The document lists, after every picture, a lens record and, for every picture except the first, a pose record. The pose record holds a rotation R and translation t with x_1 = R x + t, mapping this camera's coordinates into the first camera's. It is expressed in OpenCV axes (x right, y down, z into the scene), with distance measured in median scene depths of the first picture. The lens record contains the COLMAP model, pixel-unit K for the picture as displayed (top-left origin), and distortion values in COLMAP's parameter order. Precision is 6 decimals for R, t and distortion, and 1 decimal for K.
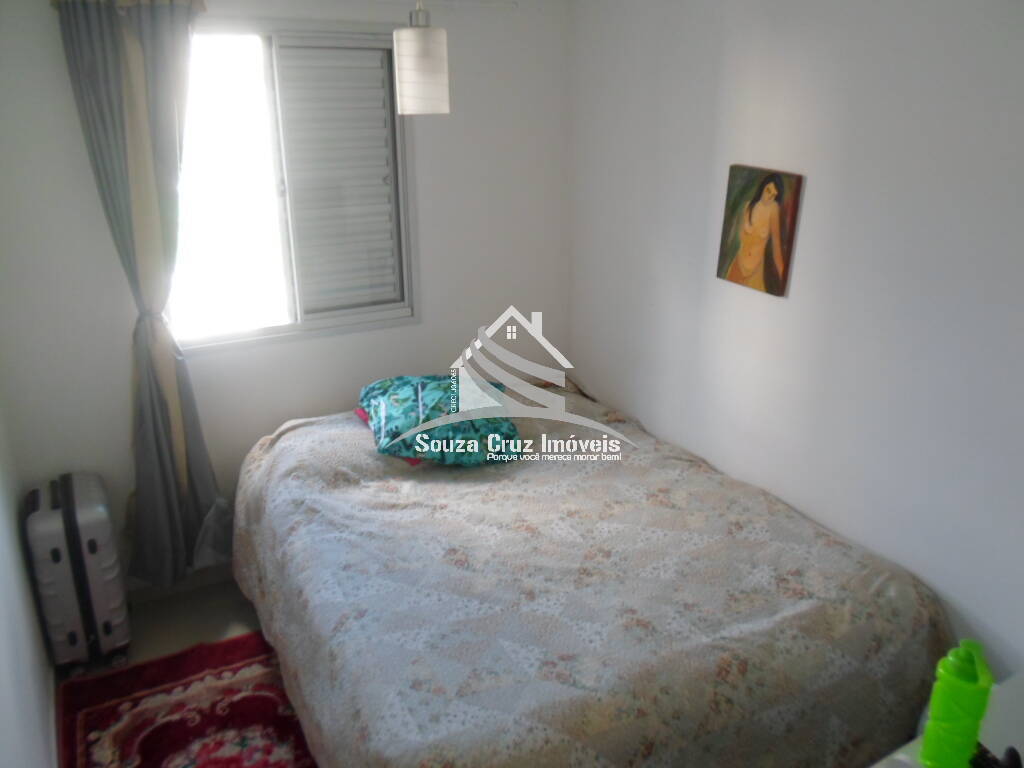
lens RADIAL K [[778.5, 0, 511.1], [0, 778.5, 380.2], [0, 0, 1]] dist [-0.007851, -0.012760]
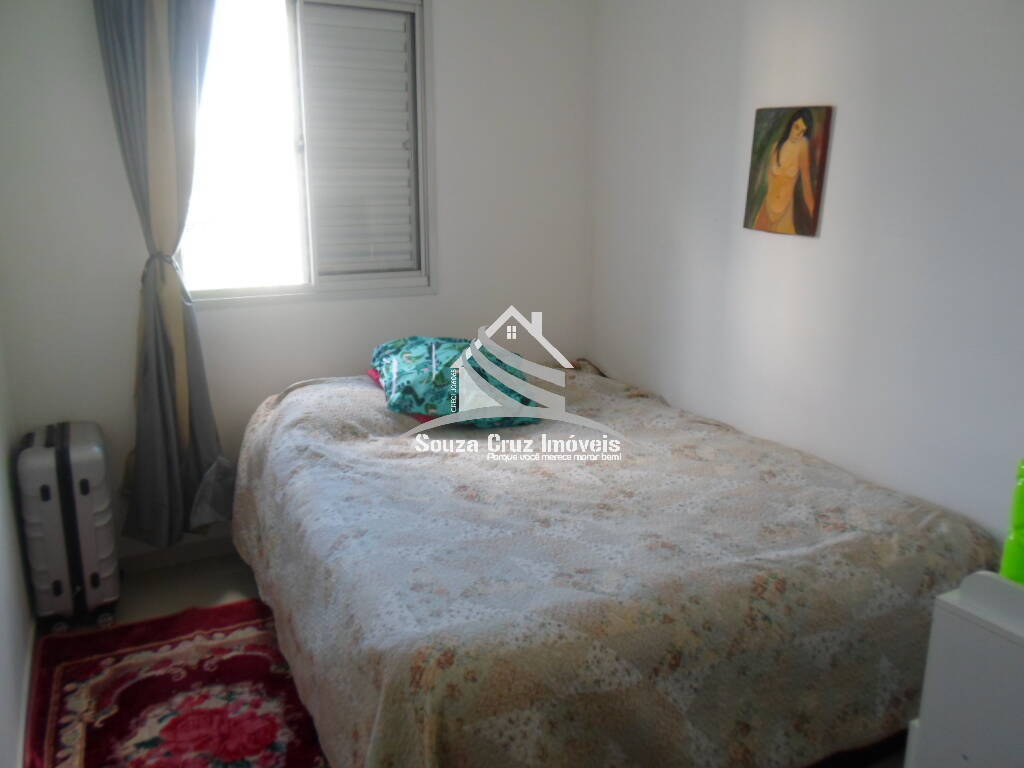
lens RADIAL K [[778.5, 0, 510.9], [0, 778.5, 385.8], [0, 0, 1]] dist [-0.007851, -0.012760]
pose [[0.999516, 0.013950, -0.027805, 0.006411], [-0.016521, 0.995390, -0.094471, 0.174683], [0.026359, 0.094885, 0.995139, 0.058424]]
